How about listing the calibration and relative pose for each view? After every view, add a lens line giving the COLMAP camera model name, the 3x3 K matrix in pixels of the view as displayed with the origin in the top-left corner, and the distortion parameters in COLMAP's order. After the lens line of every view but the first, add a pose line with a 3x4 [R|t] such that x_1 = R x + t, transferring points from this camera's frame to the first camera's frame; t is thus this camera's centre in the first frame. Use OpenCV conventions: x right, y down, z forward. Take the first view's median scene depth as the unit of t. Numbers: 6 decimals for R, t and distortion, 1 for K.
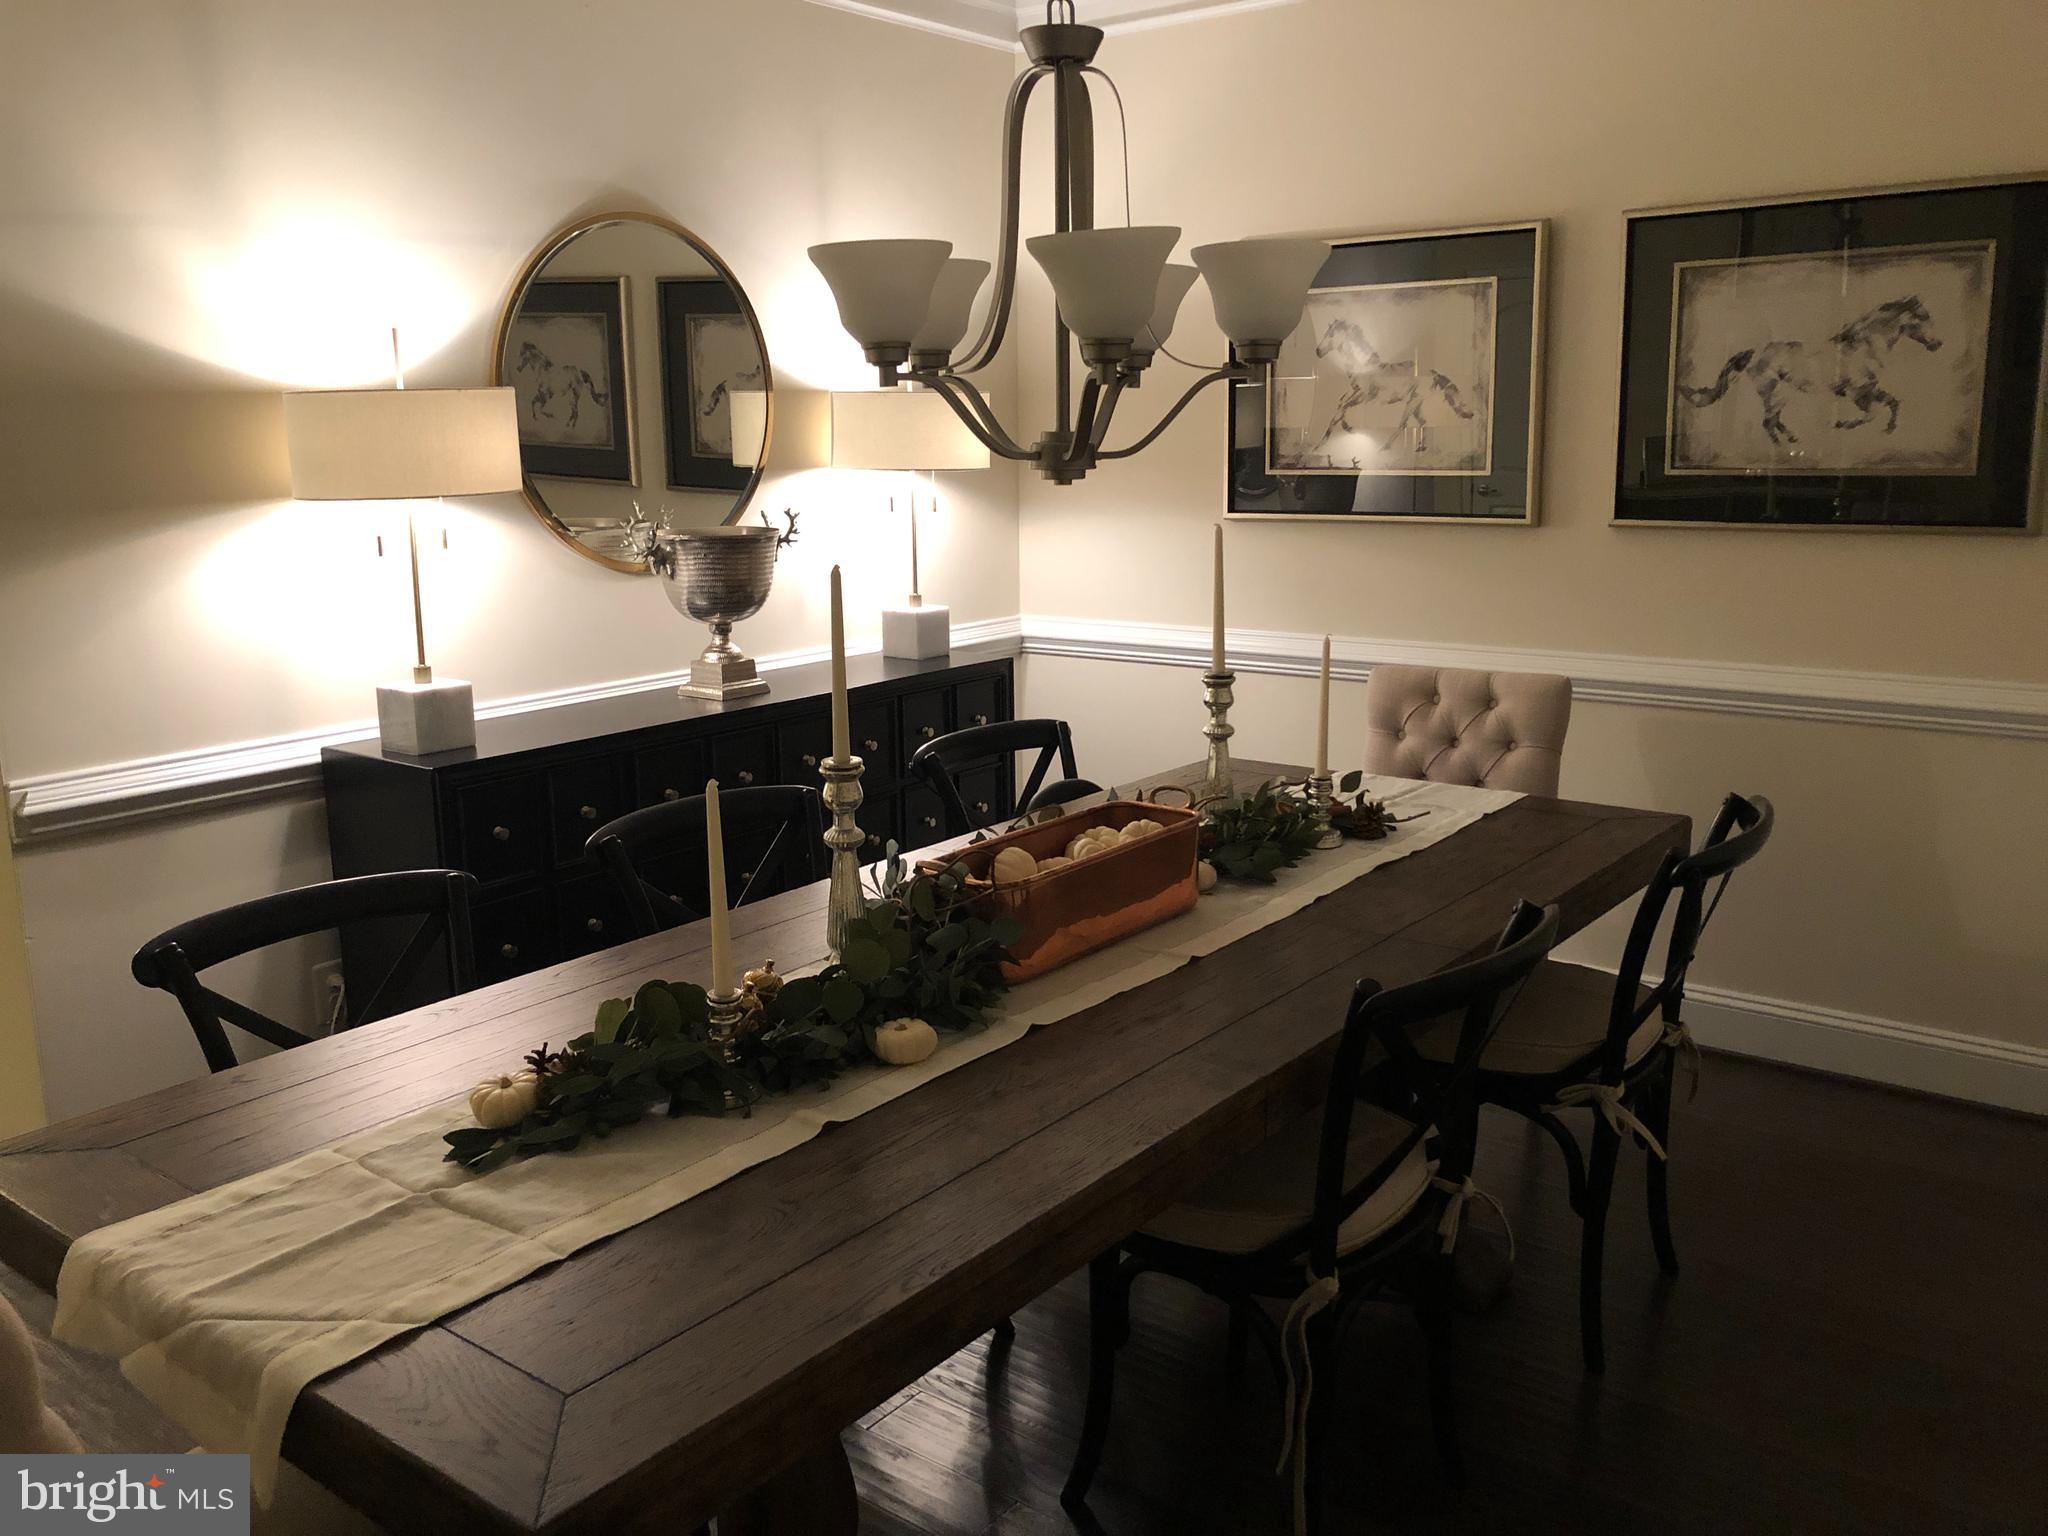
lens RADIAL K [[1690.5, 0, 1024.0], [0, 1690.5, 768.0], [0, 0, 1]] dist [0.067560, -0.118217]
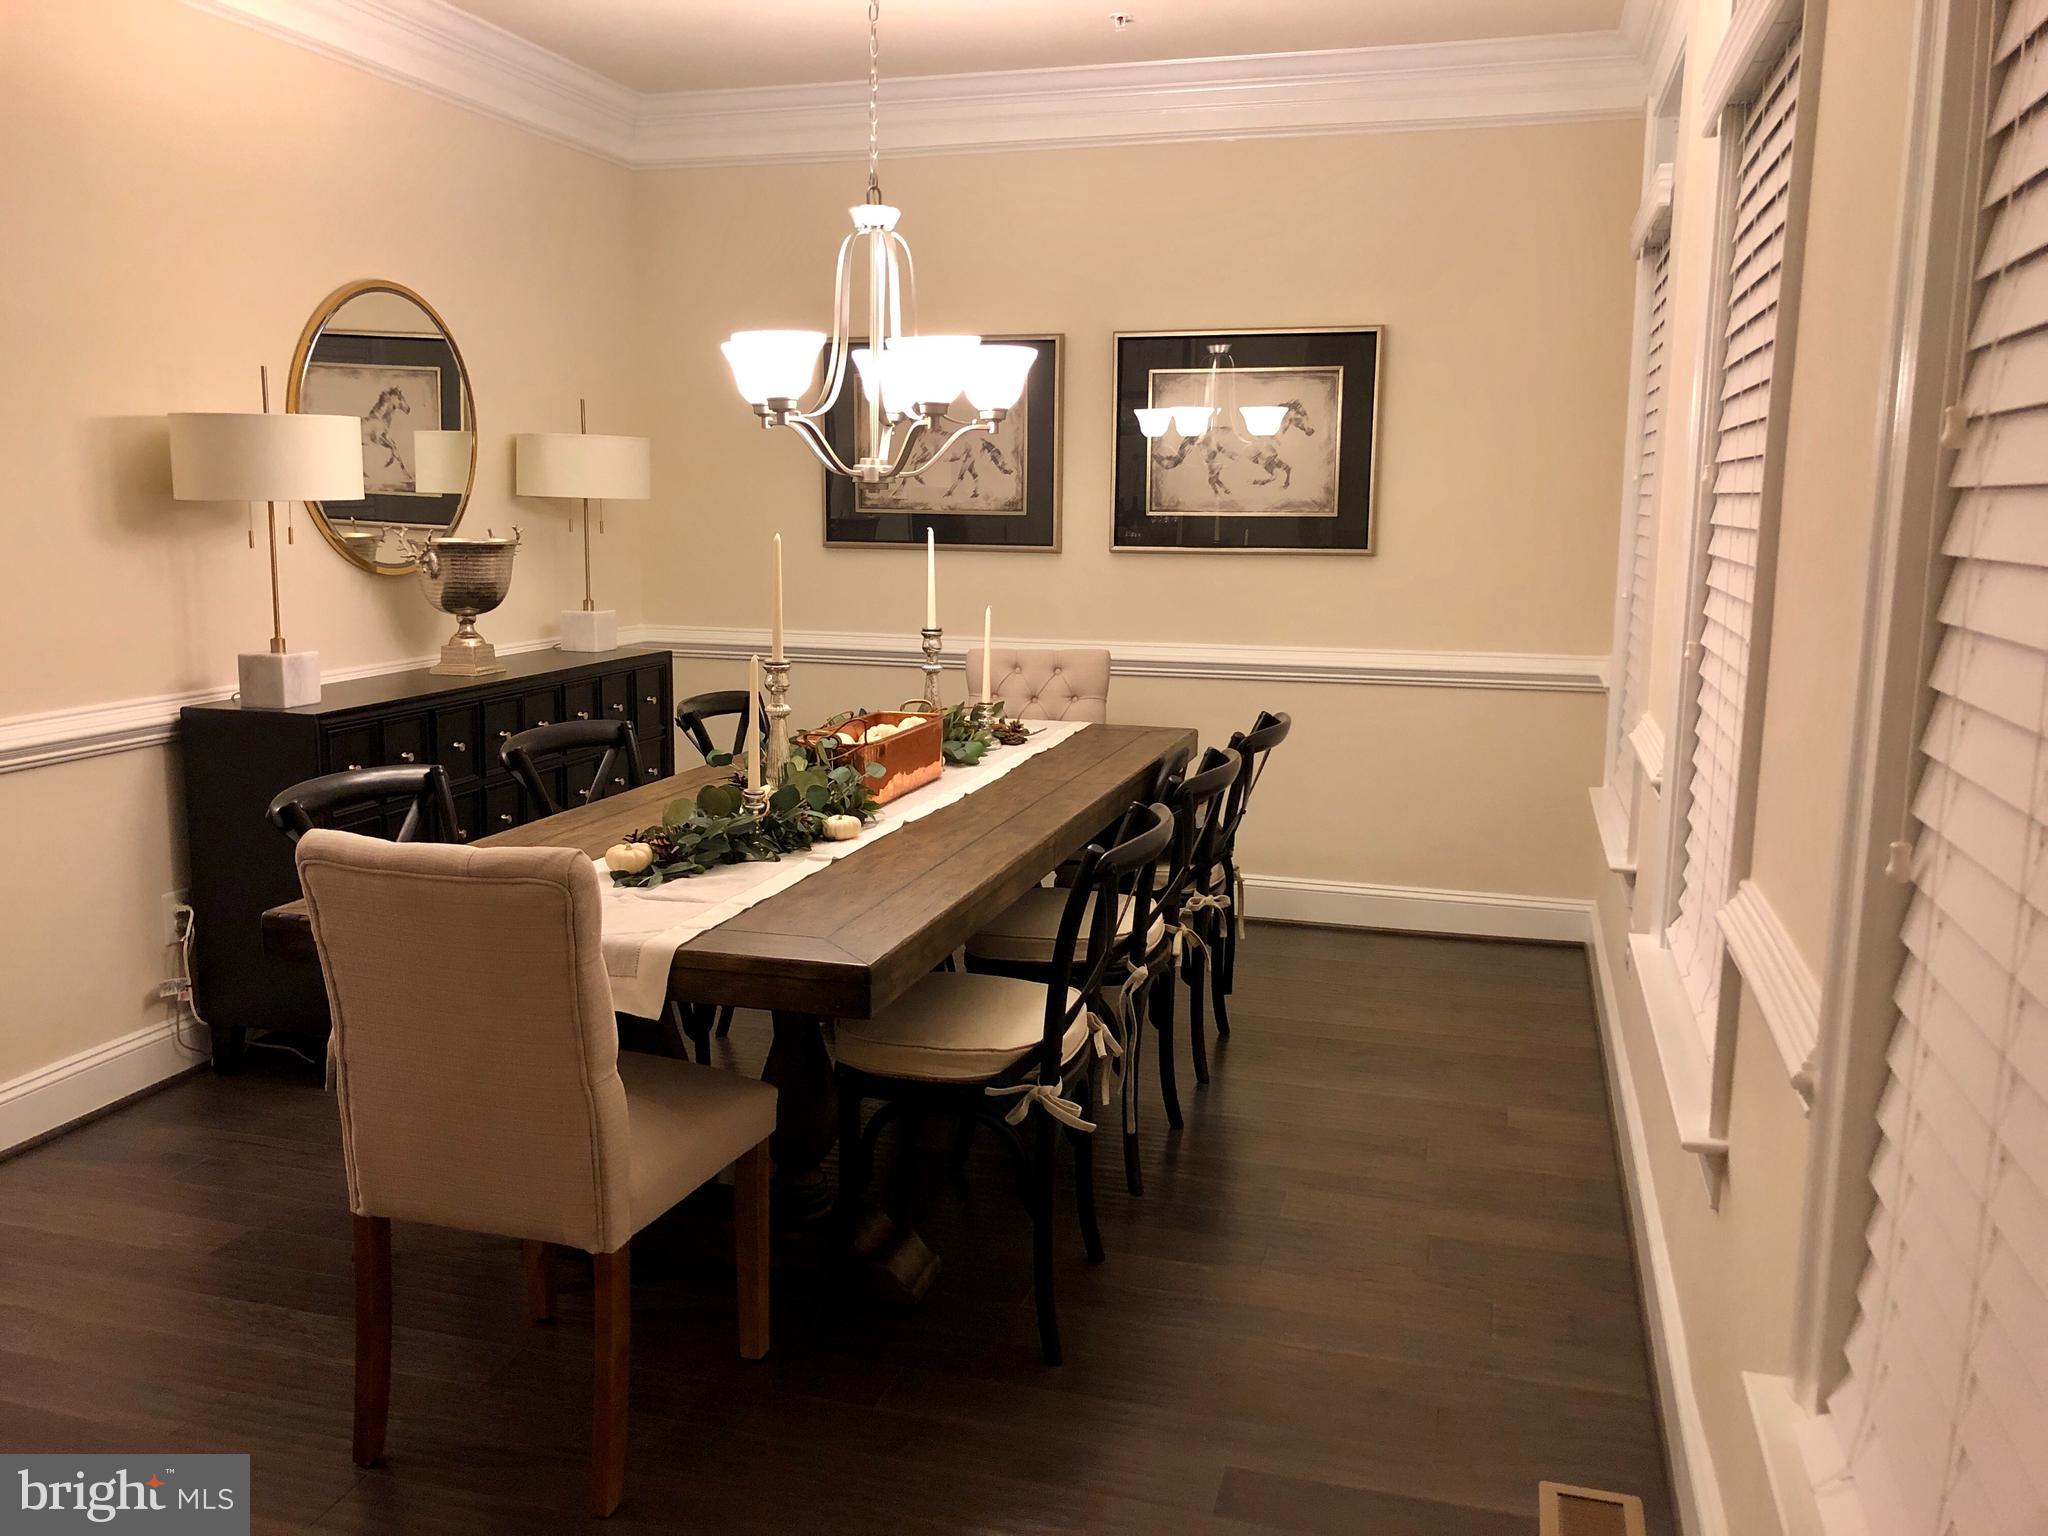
lens RADIAL K [[1690.5, 0, 1024.0], [0, 1690.5, 768.0], [0, 0, 1]] dist [0.067560, -0.118217]
pose [[0.927526, -0.034640, 0.372150, -0.287031], [0.052847, 0.997847, -0.038831, 0.101475], [-0.370004, 0.055684, 0.927360, -0.312926]]
